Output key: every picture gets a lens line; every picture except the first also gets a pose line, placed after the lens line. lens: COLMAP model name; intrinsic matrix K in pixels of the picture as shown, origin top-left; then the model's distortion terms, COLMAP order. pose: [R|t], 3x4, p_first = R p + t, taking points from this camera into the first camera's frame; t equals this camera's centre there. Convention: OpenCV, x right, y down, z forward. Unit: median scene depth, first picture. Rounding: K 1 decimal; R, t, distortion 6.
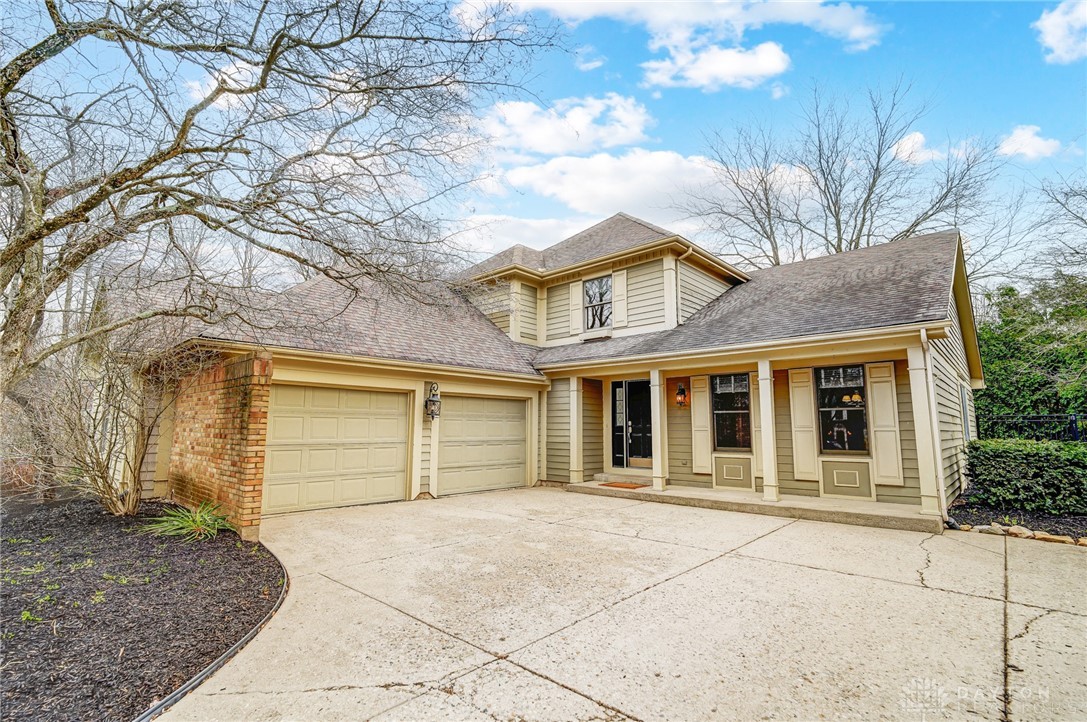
lens RADIAL K [[514.3, 0, 523.3], [0, 514.3, 363.1], [0, 0, 1]] dist [-0.002264, 0.001221]
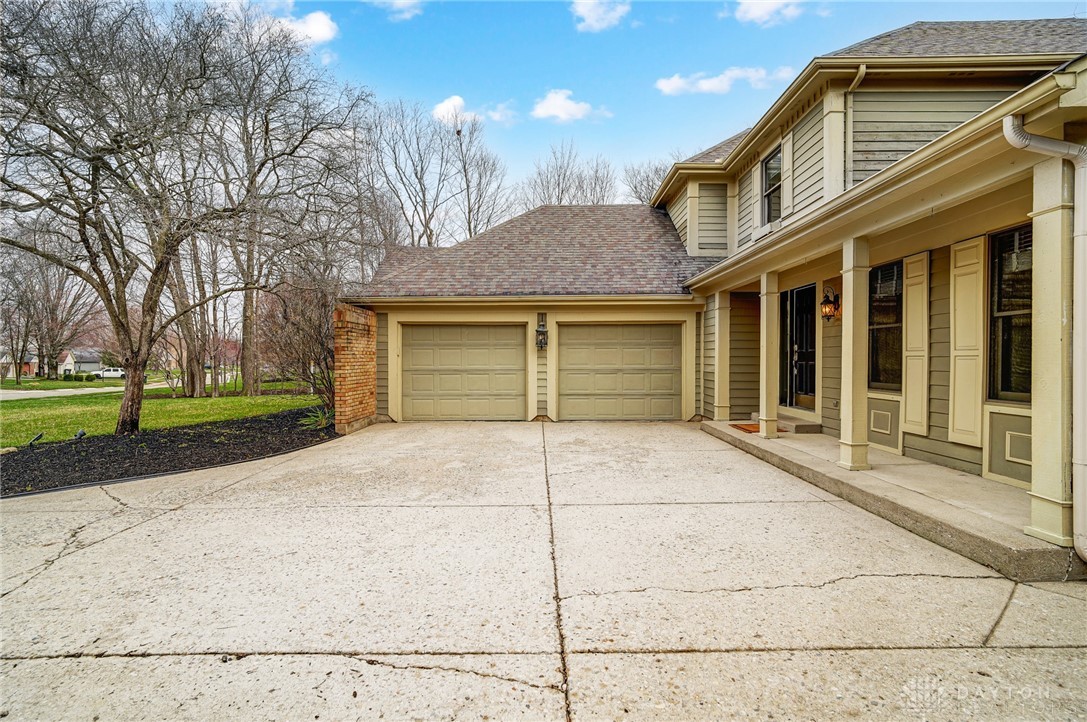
lens RADIAL K [[514.3, 0, 541.3], [0, 514.3, 362.6], [0, 0, 1]] dist [-0.002264, 0.001221]
pose [[0.668094, 0.000041, -0.744077, 0.610806], [0.101955, 0.990563, 0.091598, 0.040808], [0.737059, -0.137059, 0.661785, 0.293584]]
